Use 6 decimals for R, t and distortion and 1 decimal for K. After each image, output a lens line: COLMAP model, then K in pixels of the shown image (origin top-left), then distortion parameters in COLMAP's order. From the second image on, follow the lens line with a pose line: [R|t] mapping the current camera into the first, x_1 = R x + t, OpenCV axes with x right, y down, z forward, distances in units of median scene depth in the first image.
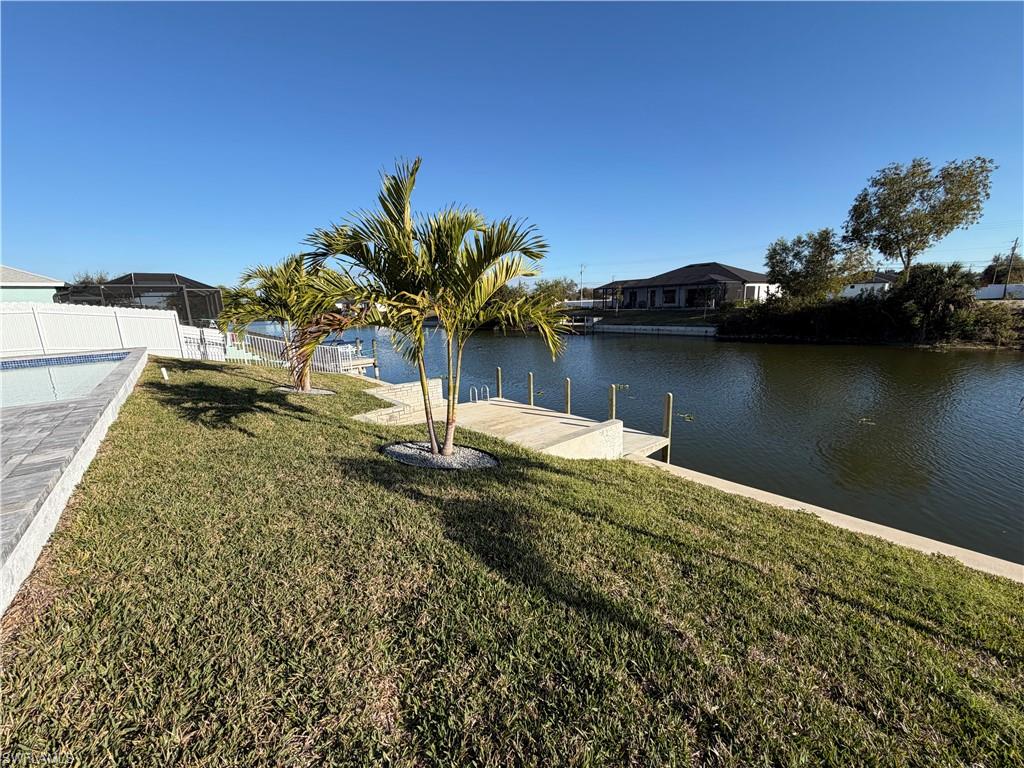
lens RADIAL K [[407.2, 0, 507.7], [0, 407.2, 386.7], [0, 0, 1]] dist [0.000420, 0.000076]
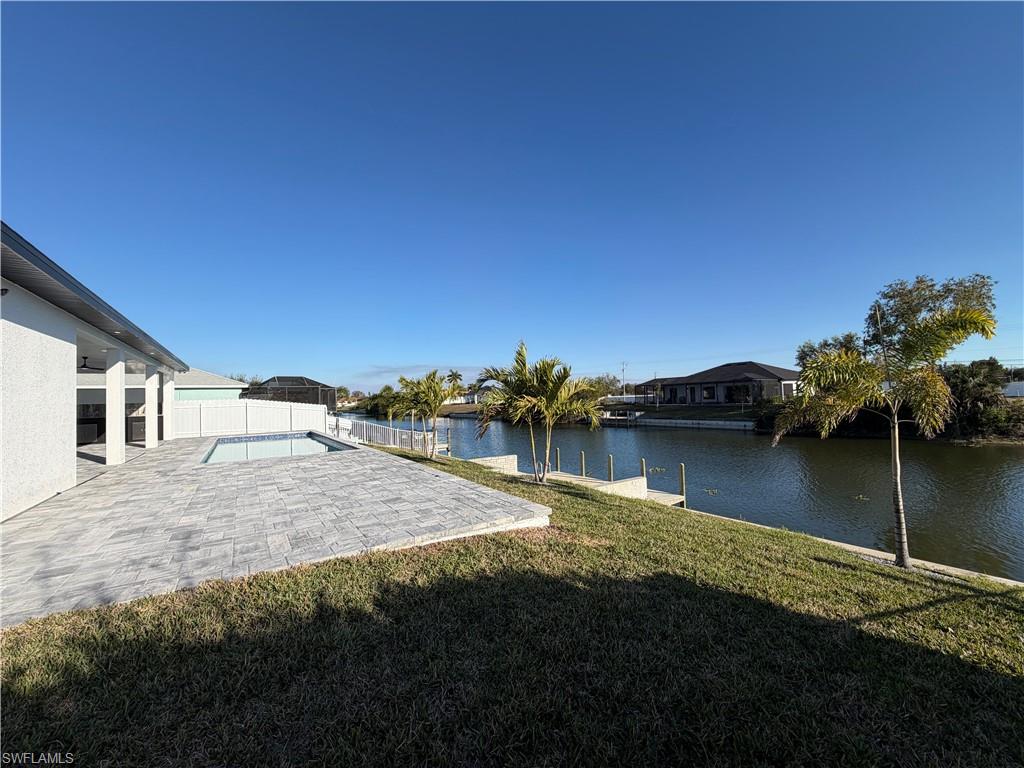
lens RADIAL K [[407.2, 0, 507.7], [0, 407.2, 386.7], [0, 0, 1]] dist [0.000420, 0.000076]
pose [[0.994415, 0.000290, -0.105536, -0.014546], [-0.024208, 0.973960, -0.225426, 0.019851], [0.102723, 0.226721, 0.968527, -0.114410]]
